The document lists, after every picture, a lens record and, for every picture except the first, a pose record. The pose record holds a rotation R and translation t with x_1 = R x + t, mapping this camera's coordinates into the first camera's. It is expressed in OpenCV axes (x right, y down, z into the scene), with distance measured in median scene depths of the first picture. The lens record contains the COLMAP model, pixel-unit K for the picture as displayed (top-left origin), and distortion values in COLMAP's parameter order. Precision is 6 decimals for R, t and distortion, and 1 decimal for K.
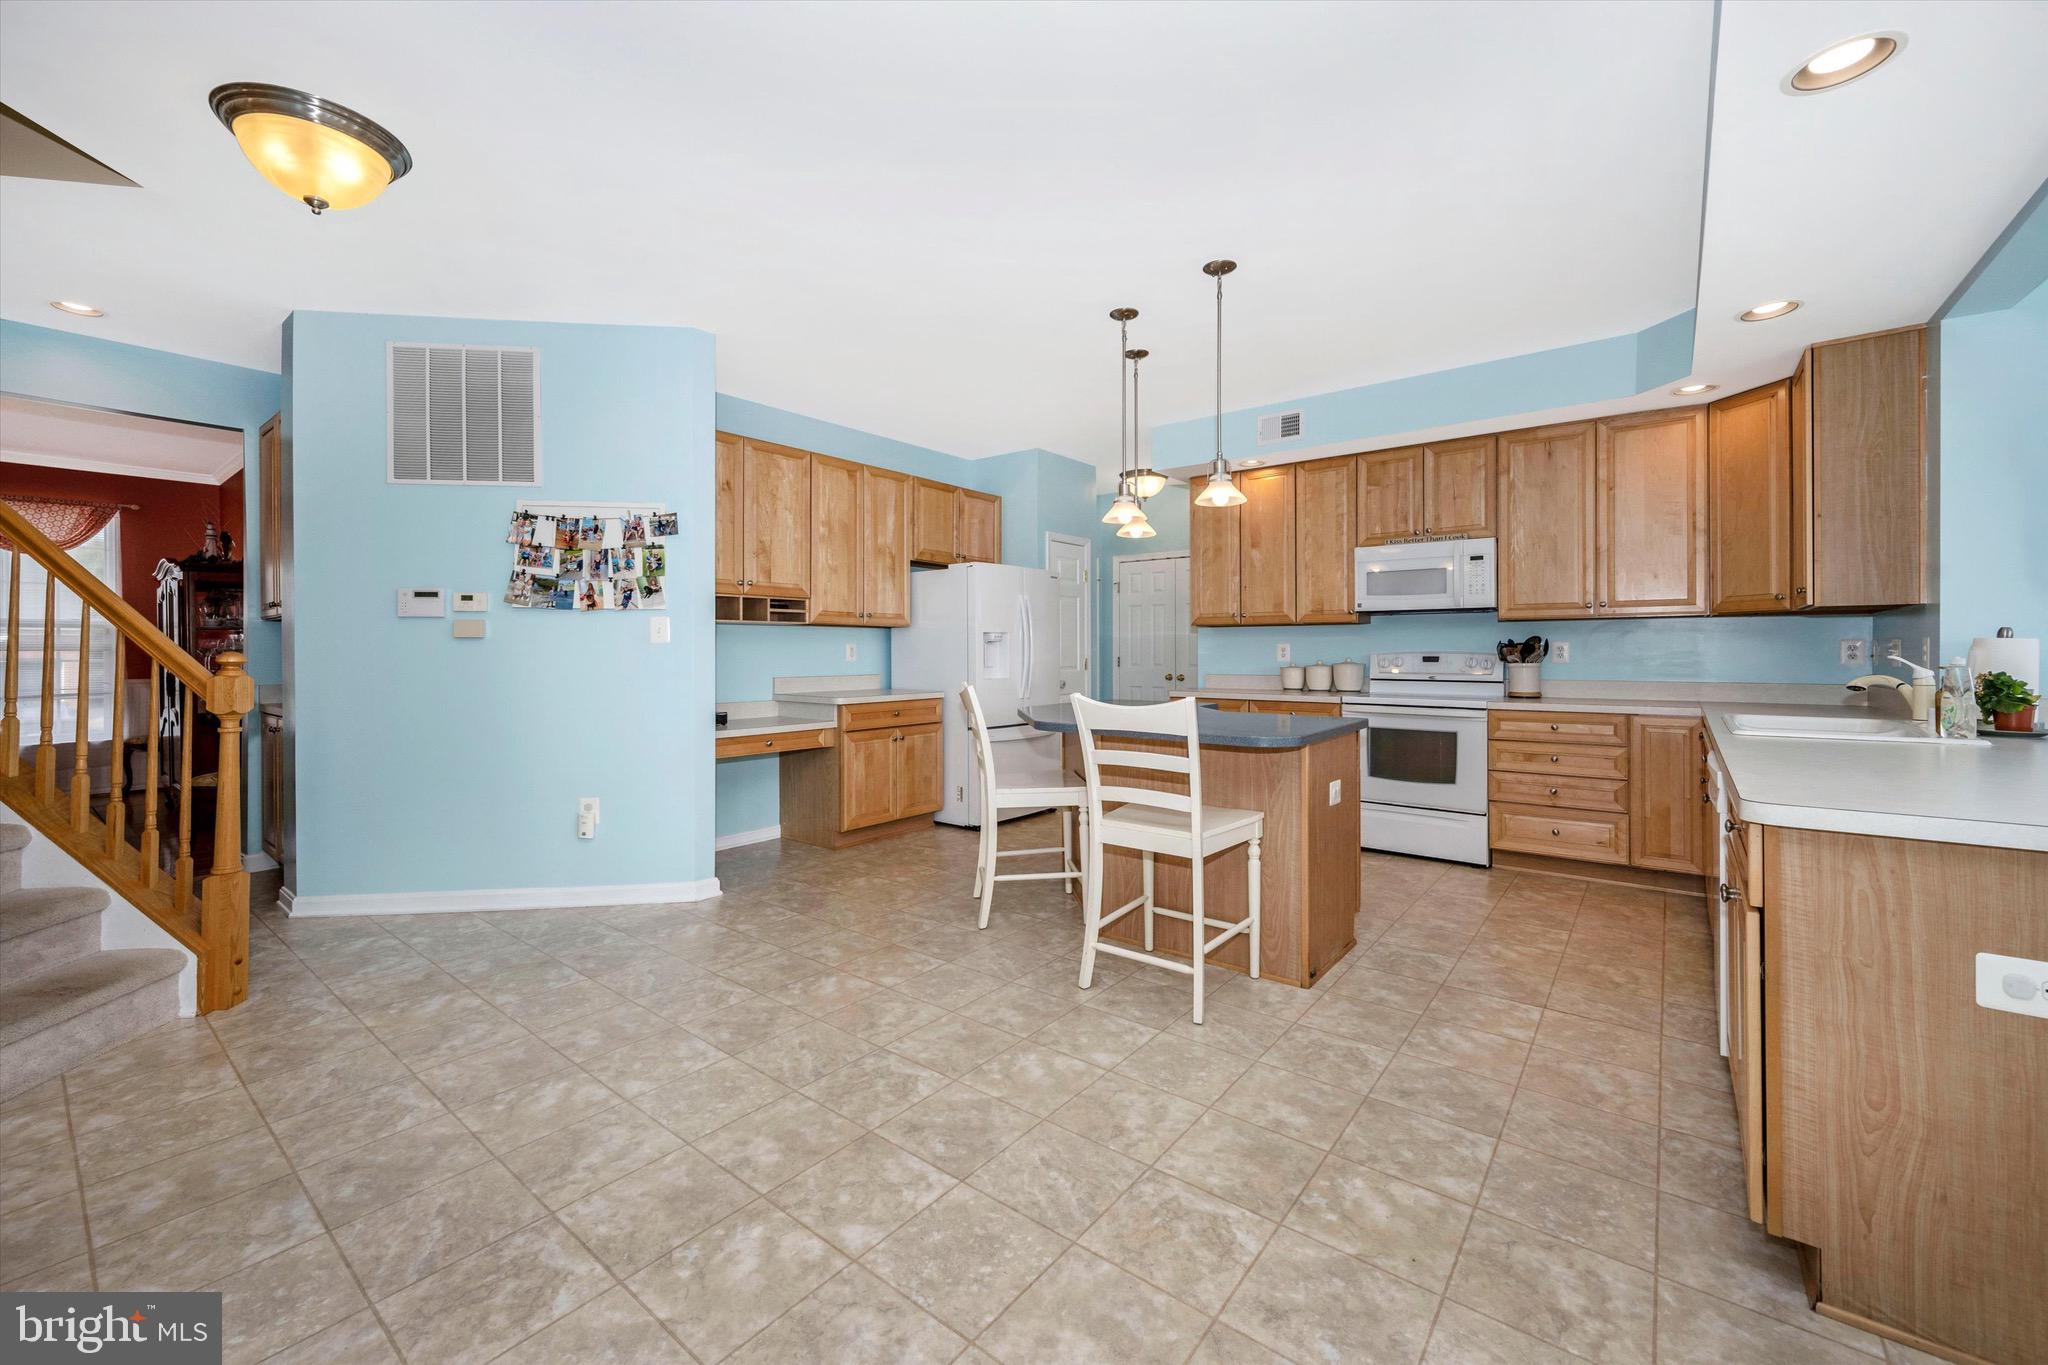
lens RADIAL K [[835.1, 0, 1010.0], [0, 835.1, 662.8], [0, 0, 1]] dist [0.004892, -0.000386]
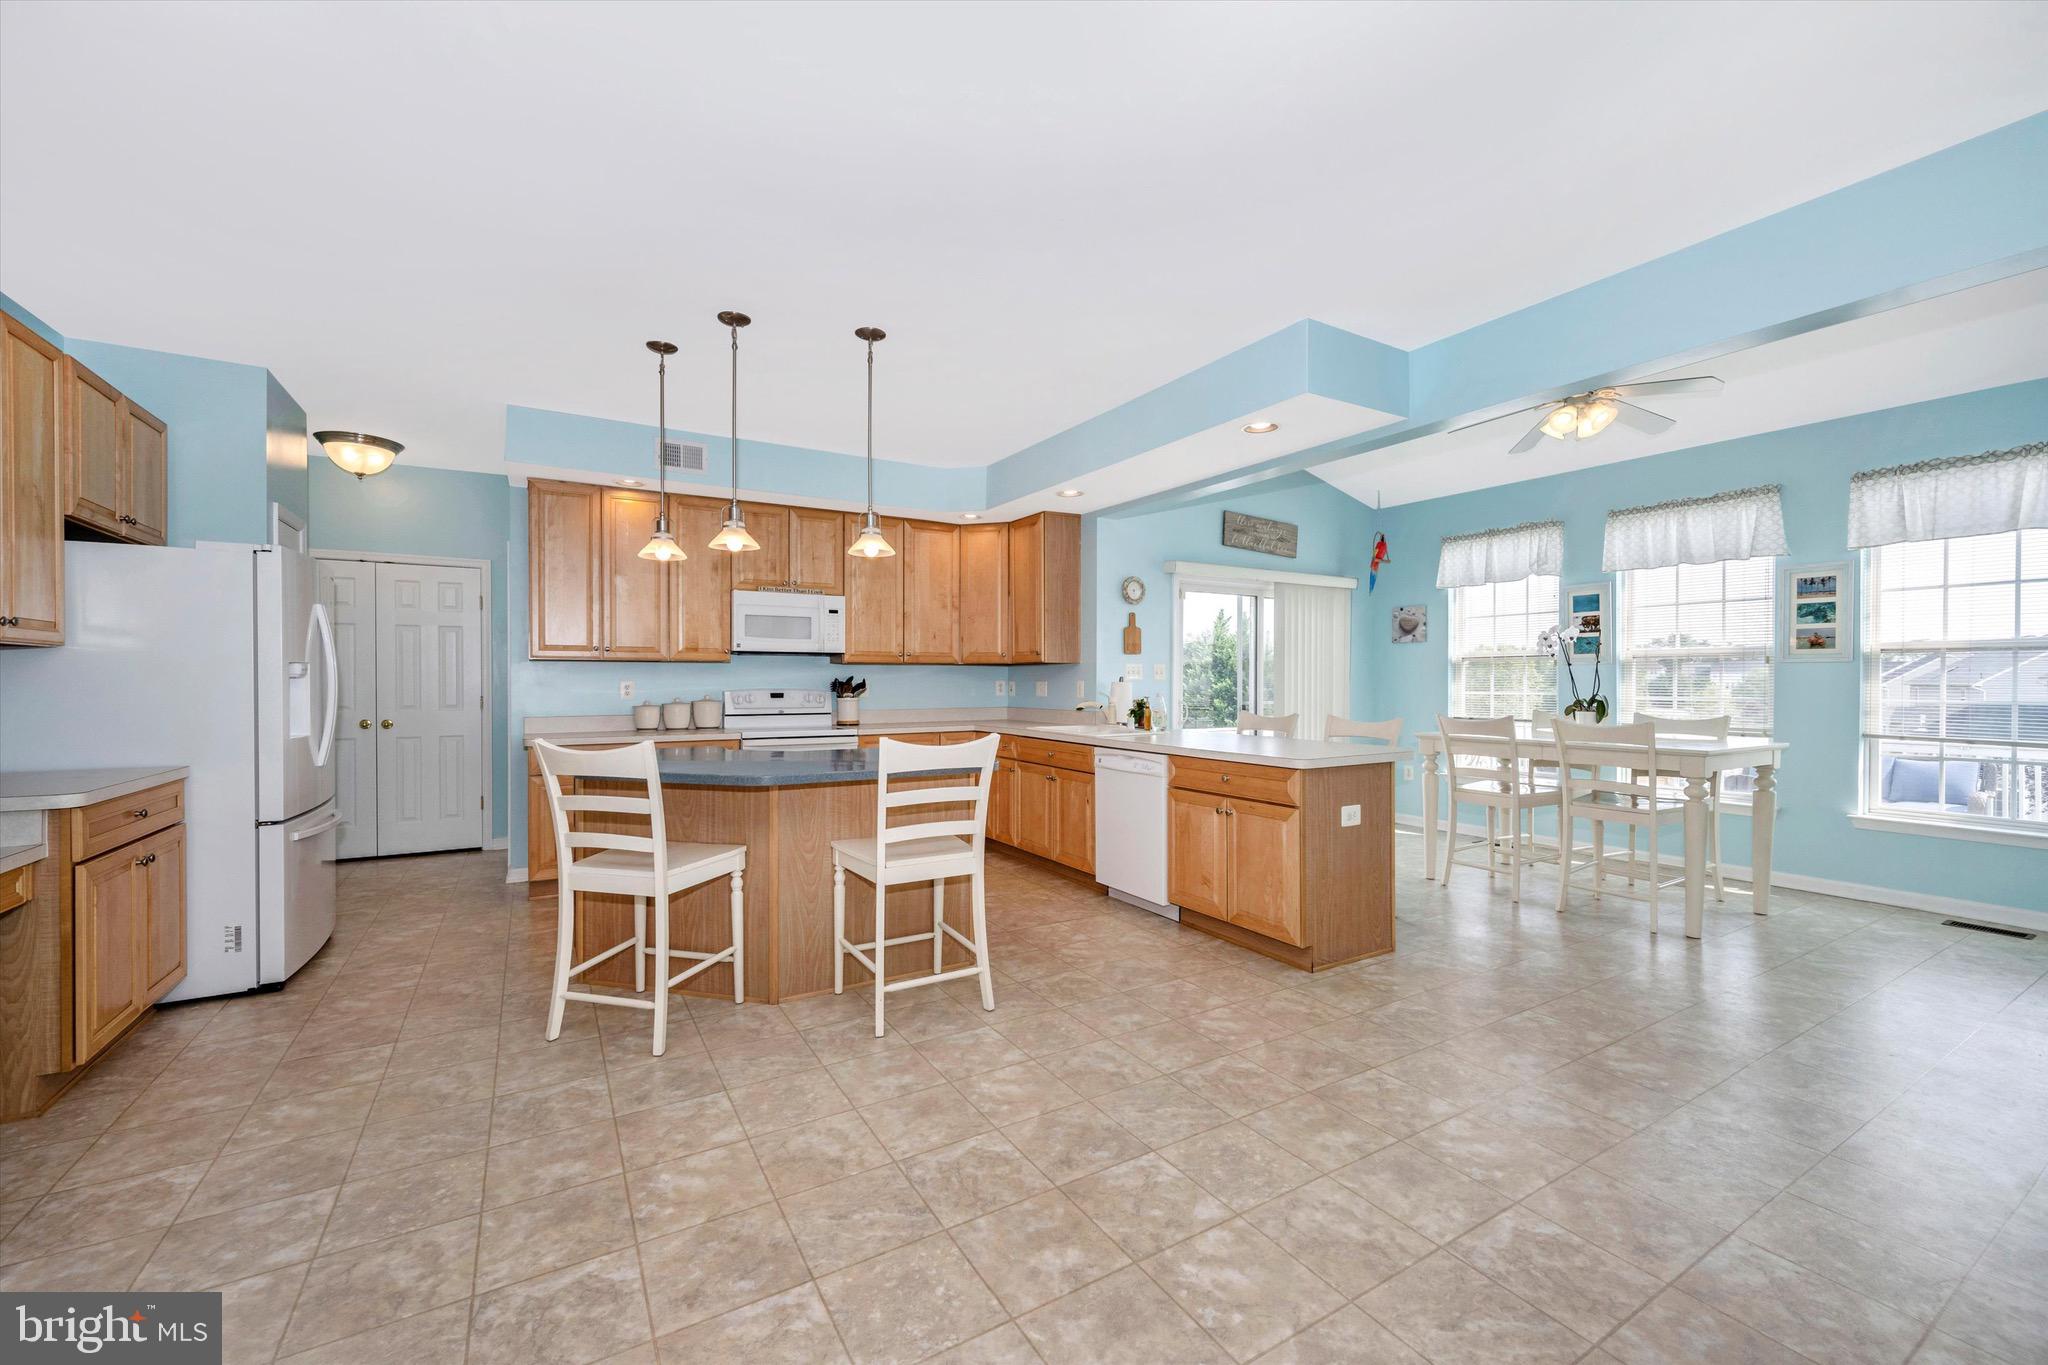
lens RADIAL K [[835.1, 0, 1049.4], [0, 835.1, 700.2], [0, 0, 1]] dist [0.004892, -0.000386]
pose [[0.322314, -0.021827, 0.946381, -0.487177], [0.012291, 0.999746, 0.018872, -0.015649], [-0.946553, 0.005549, 0.322500, 0.307591]]
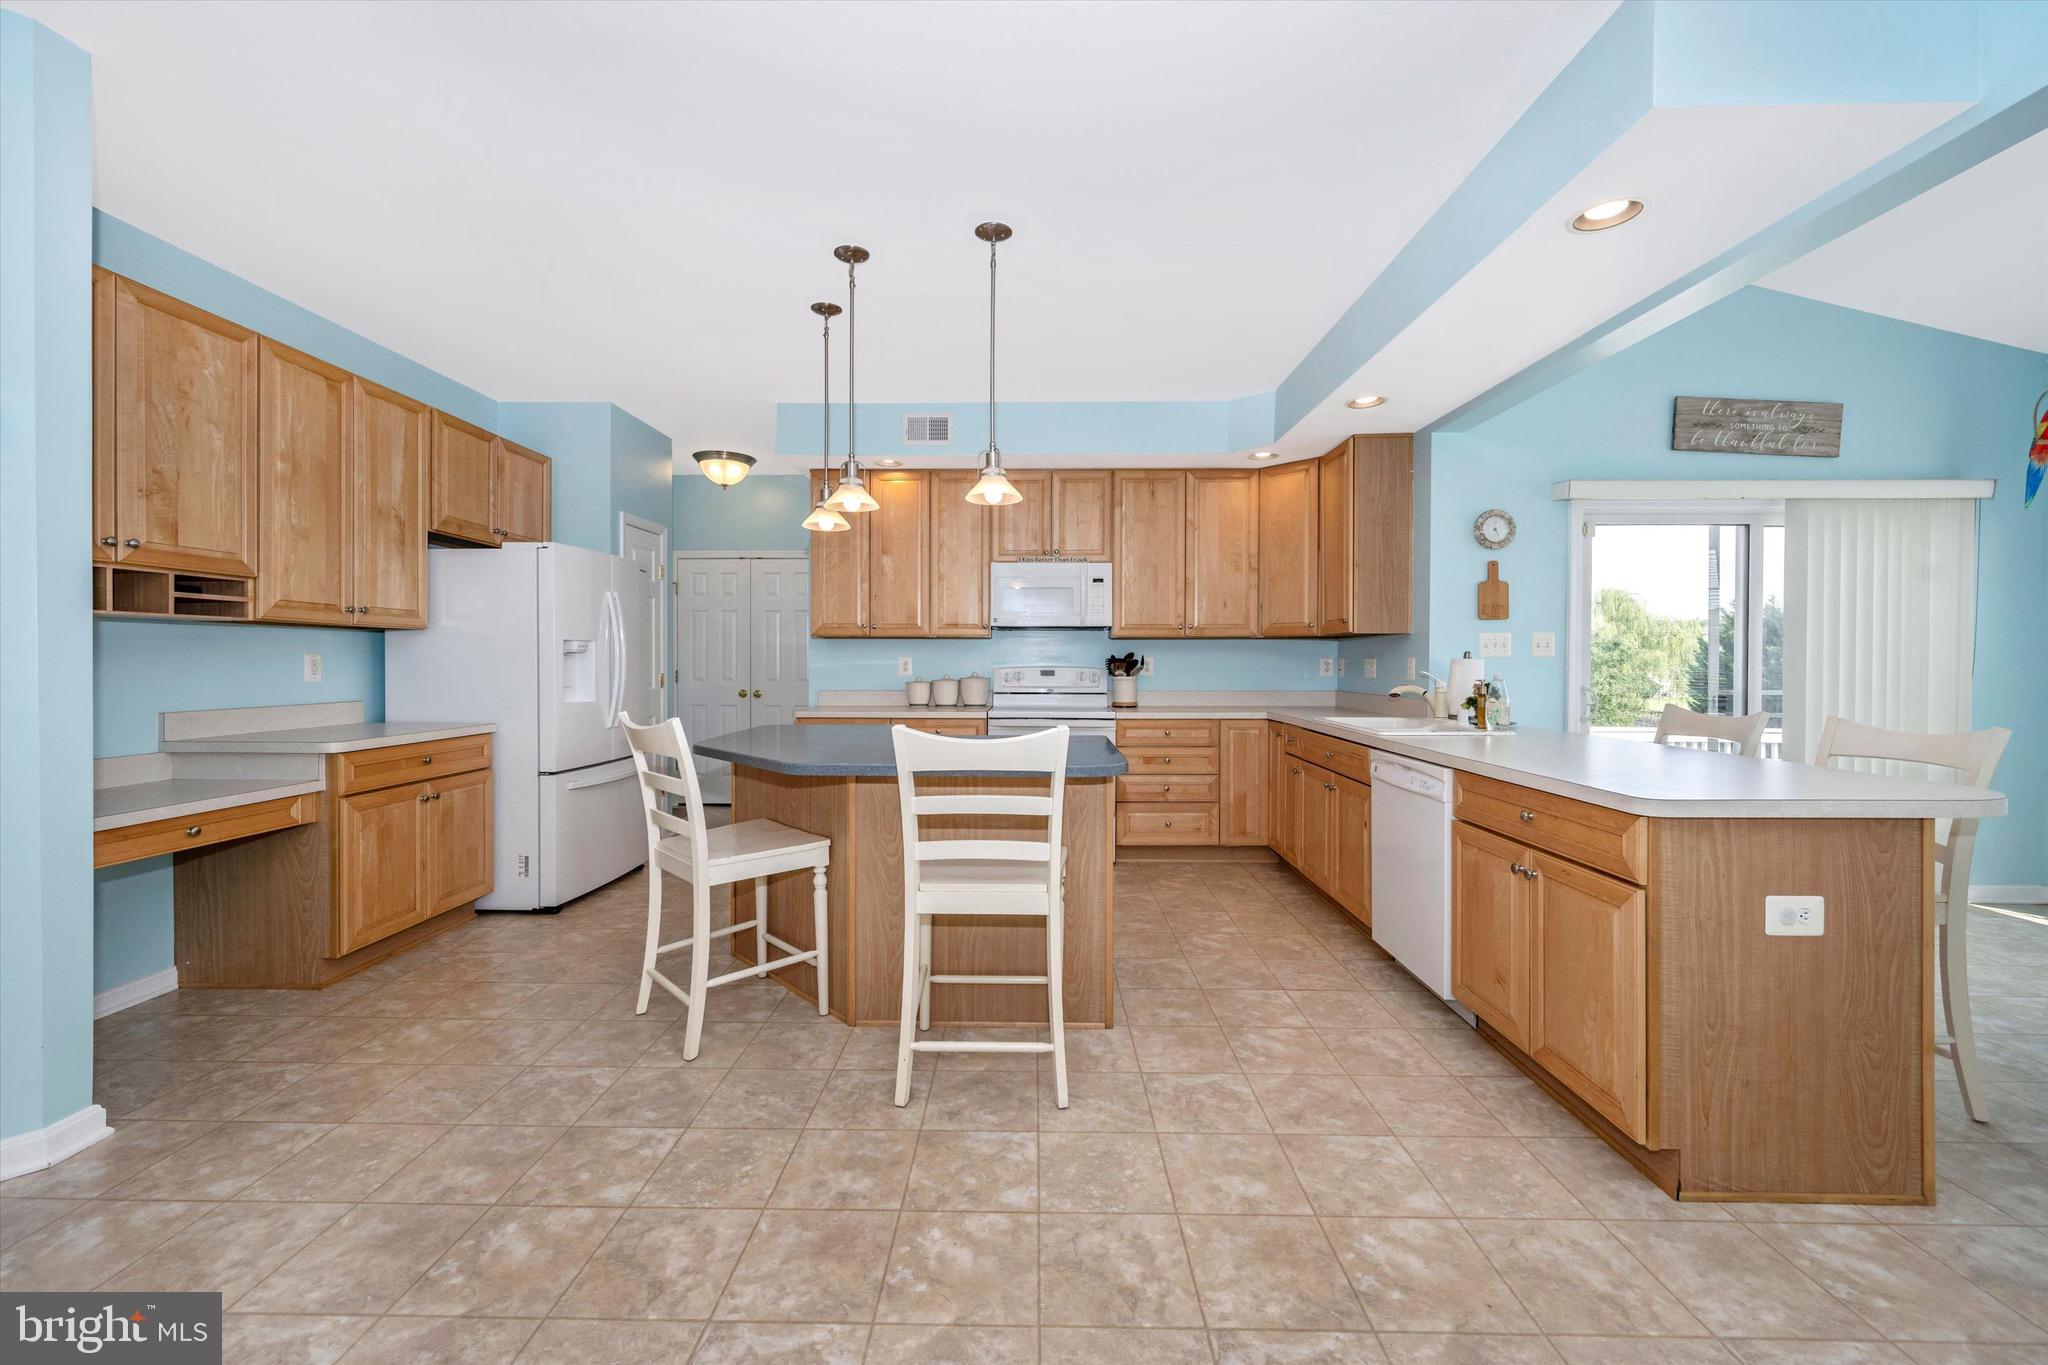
lens RADIAL K [[835.1, 0, 1018.8], [0, 835.1, 674.7], [0, 0, 1]] dist [0.004892, -0.000386]
pose [[0.787447, -0.007856, 0.616333, -0.192250], [0.005312, 0.999968, 0.005959, -0.009320], [-0.616360, -0.001418, 0.787463, 0.203892]]
